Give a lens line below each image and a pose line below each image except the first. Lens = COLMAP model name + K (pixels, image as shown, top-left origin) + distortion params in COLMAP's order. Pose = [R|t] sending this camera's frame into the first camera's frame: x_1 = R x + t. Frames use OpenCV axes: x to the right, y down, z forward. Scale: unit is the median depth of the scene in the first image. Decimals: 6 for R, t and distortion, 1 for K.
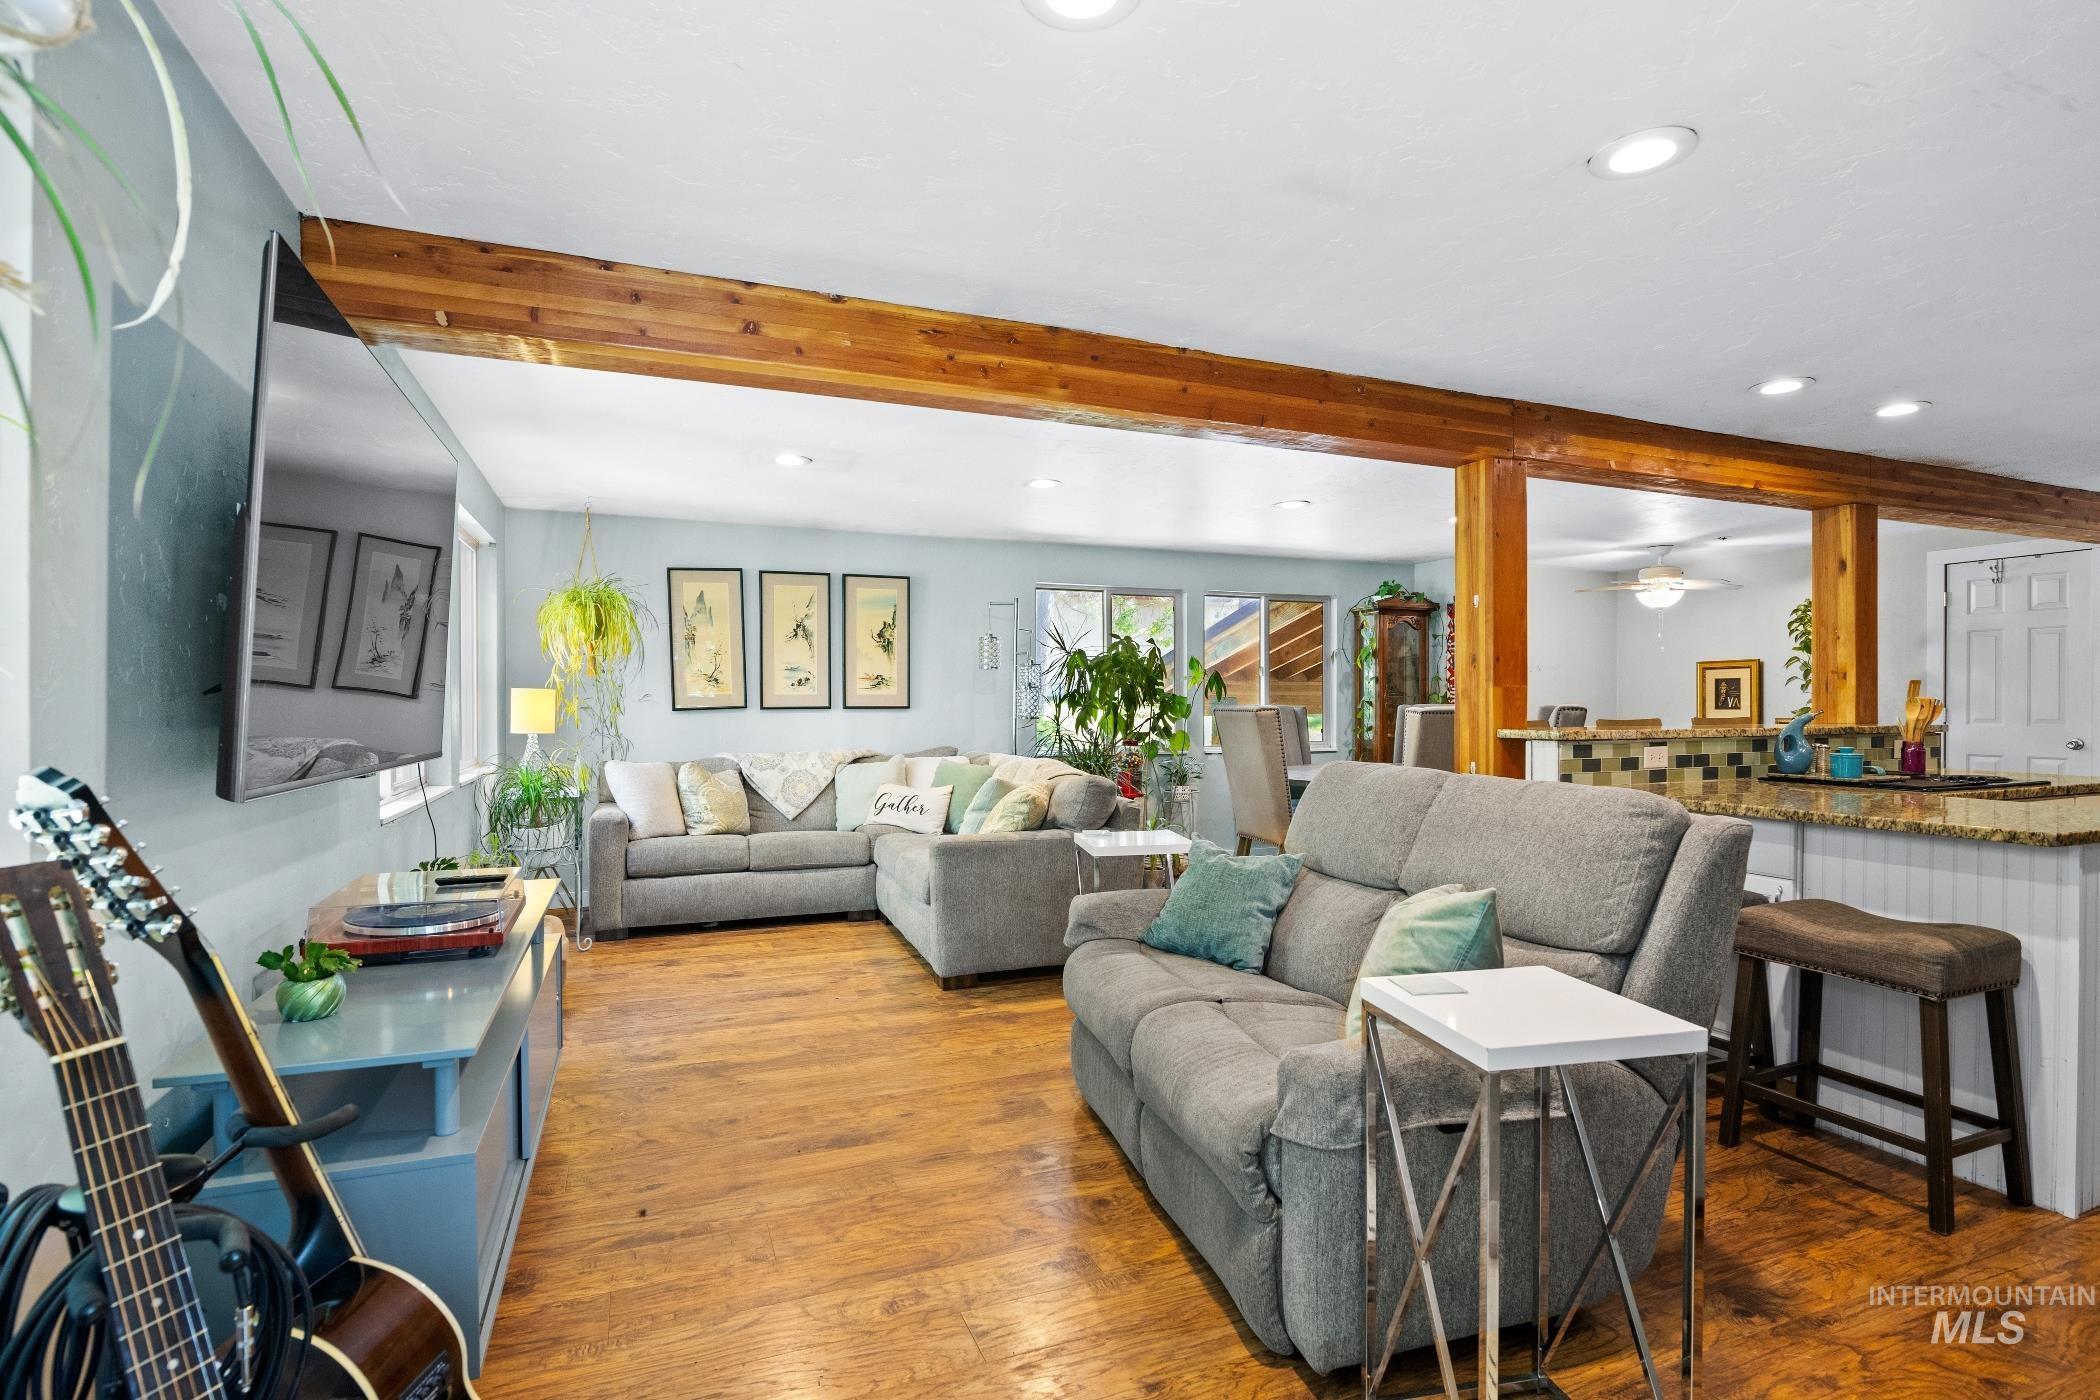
lens RADIAL K [[999.9, 0, 1047.3], [0, 999.9, 705.1], [0, 0, 1]] dist [-0.016851, 0.000977]
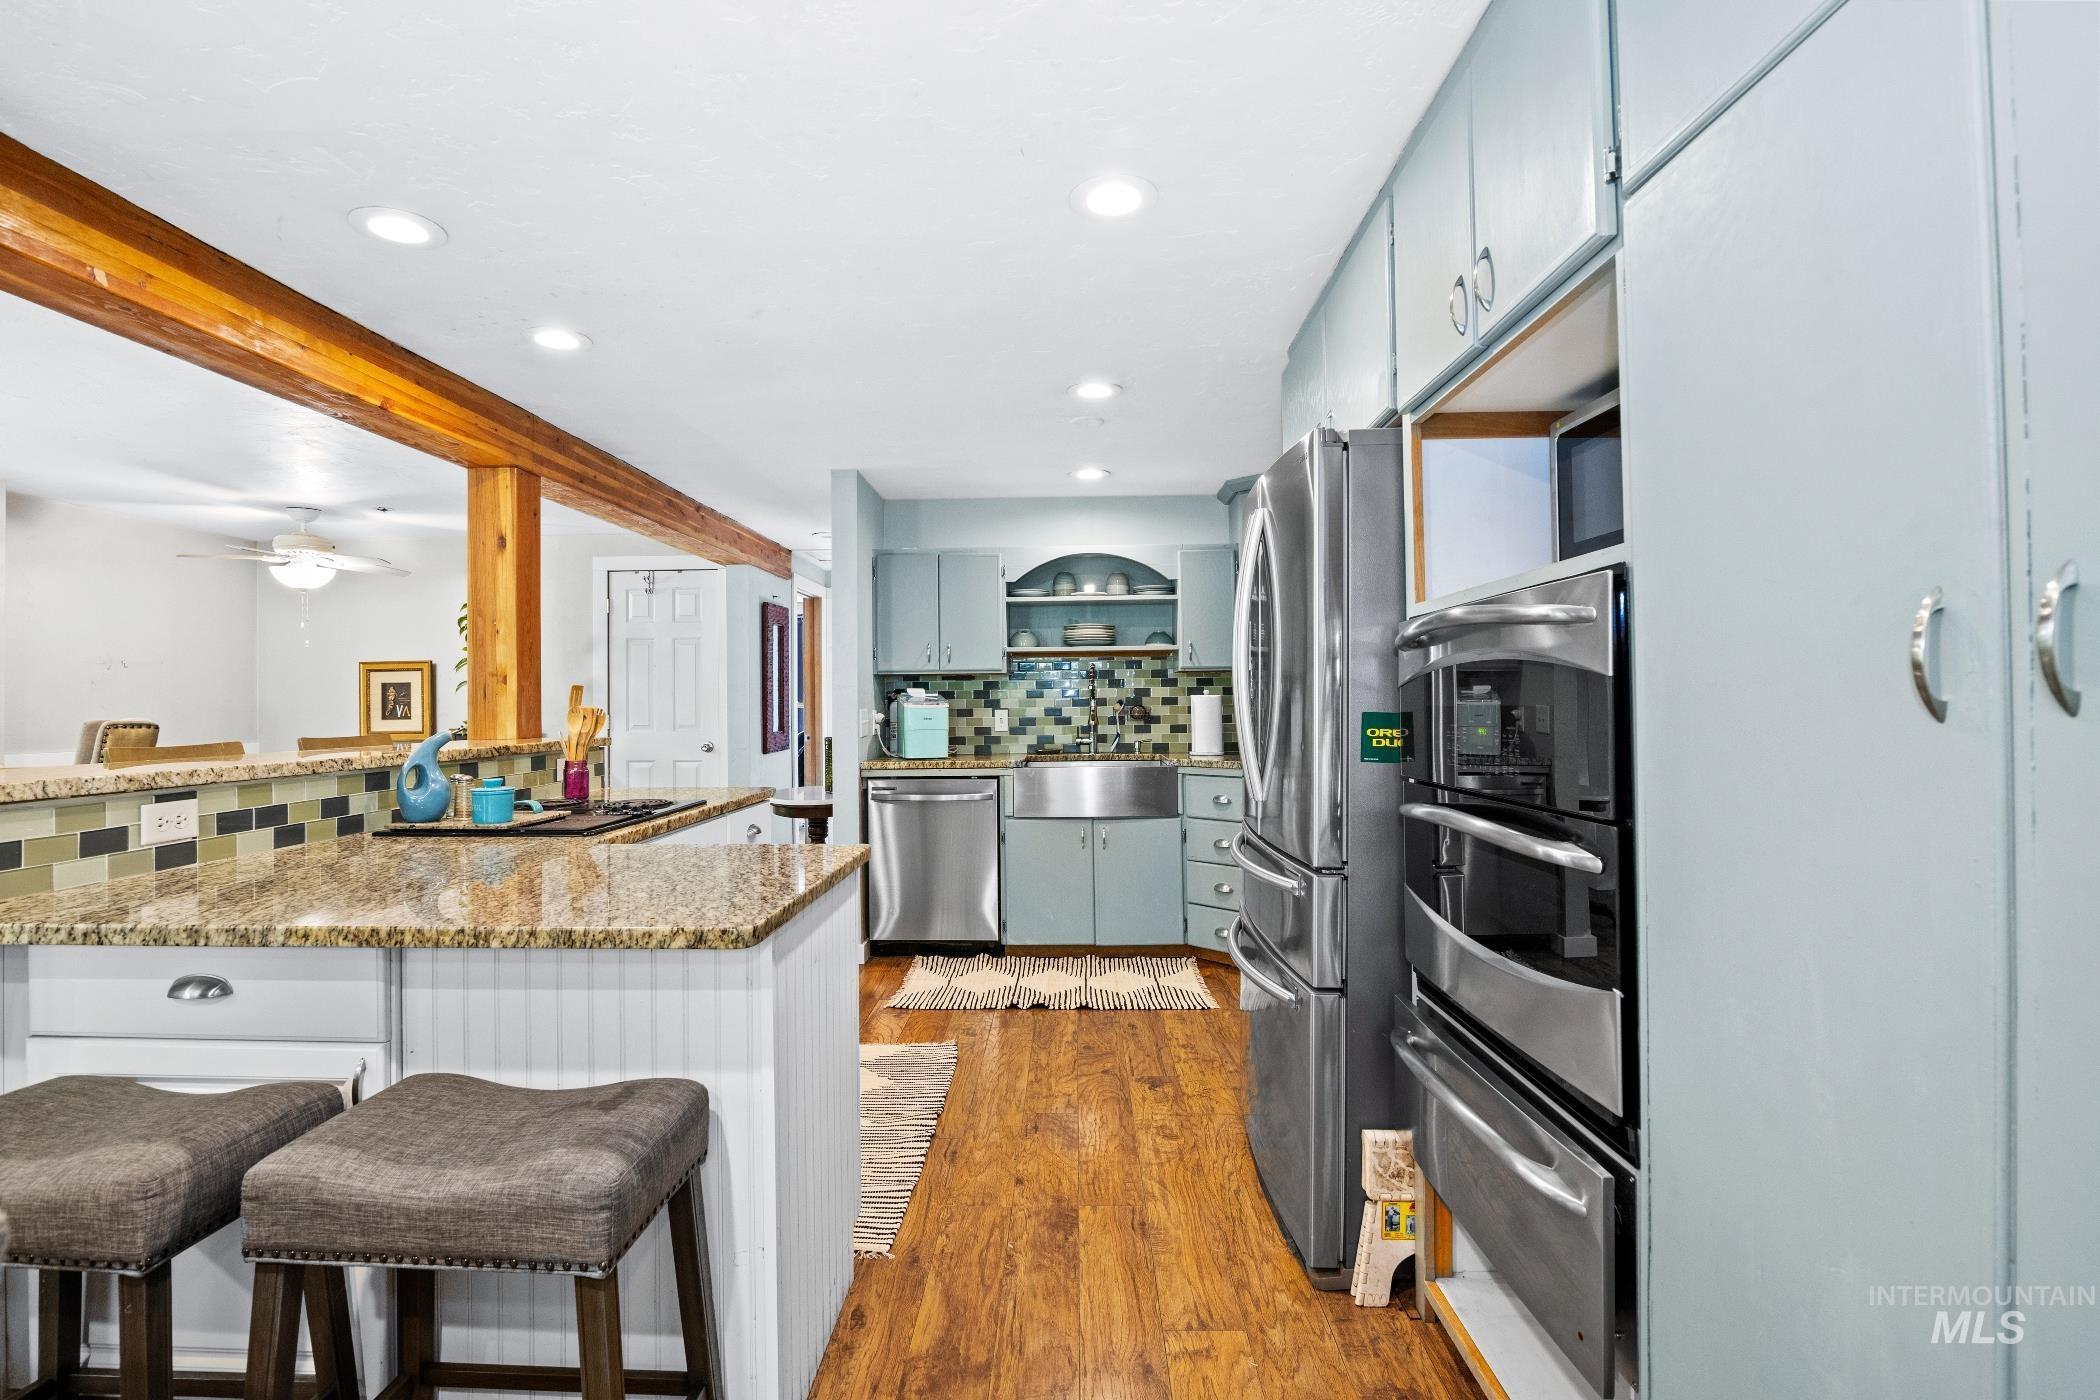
lens RADIAL K [[989.7, 0, 1039.2], [0, 989.7, 695.4], [0, 0, 1]] dist [-0.016121, 0.000489]
pose [[0.409413, 0.002561, 0.912345, 0.244268], [0.011951, 0.999895, -0.008169, -0.004776], [-0.912271, 0.014248, 0.409340, 0.266594]]
